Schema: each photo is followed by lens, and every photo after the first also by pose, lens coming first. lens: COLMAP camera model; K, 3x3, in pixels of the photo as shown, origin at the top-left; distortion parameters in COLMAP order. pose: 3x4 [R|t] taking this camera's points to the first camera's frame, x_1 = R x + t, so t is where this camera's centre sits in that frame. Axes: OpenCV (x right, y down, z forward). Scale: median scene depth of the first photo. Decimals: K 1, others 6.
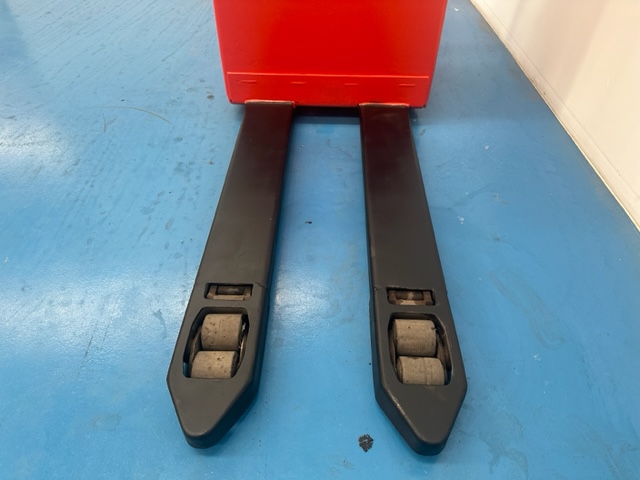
lens RADIAL K [[453.2, 0, 321.1], [0, 453.2, 241.1], [0, 0, 1]] dist [0.030662, -0.042107]
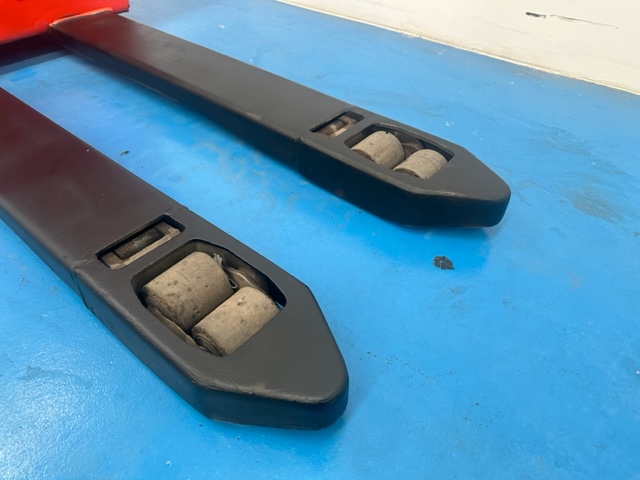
lens RADIAL K [[453.2, 0, 322.2], [0, 453.2, 233.7], [0, 0, 1]] dist [0.030662, -0.042107]
pose [[0.611199, -0.527245, 0.590296, -0.290618], [0.543273, 0.821843, 0.171549, 0.093354], [-0.575578, 0.215841, 0.788747, 0.302602]]
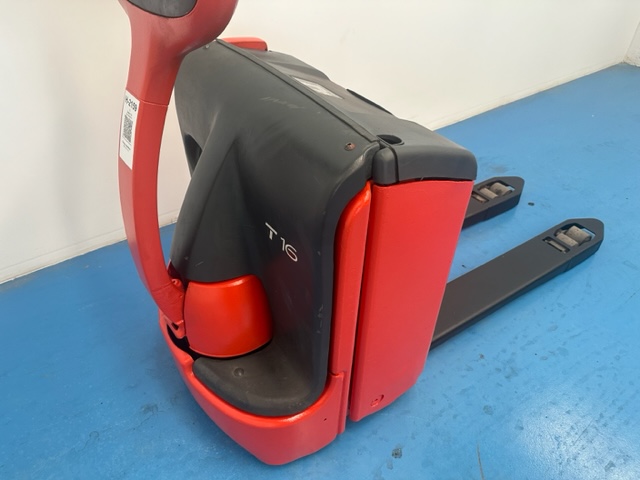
lens RADIAL K [[453.2, 0, 326.1], [0, 453.2, 246.0], [0, 0, 1]] dist [0.030662, -0.042107]
pose [[-0.582444, -0.536970, 0.610265, -0.573497], [0.552823, 0.288734, 0.781677, -1.336009], [-0.595941, 0.792651, 0.128678, 0.962755]]
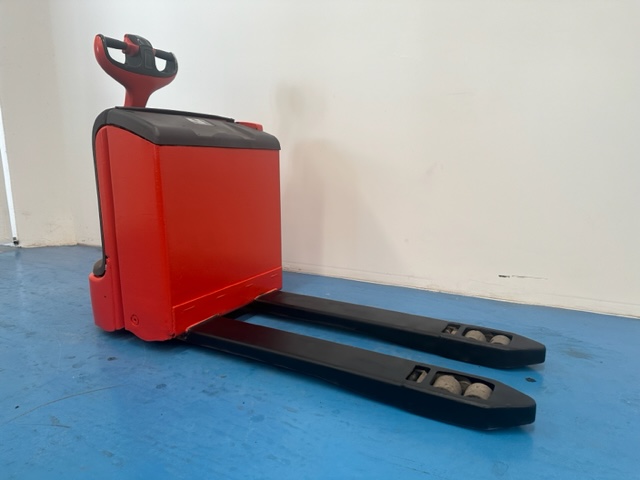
lens RADIAL K [[453.2, 0, 318.0], [0, 453.2, 238.4], [0, 0, 1]] dist [0.030662, -0.042107]
pose [[0.469685, -0.171071, 0.866101, -1.058653], [0.622979, 0.759347, -0.187855, -0.093267], [-0.625534, 0.627795, 0.463228, 0.221837]]
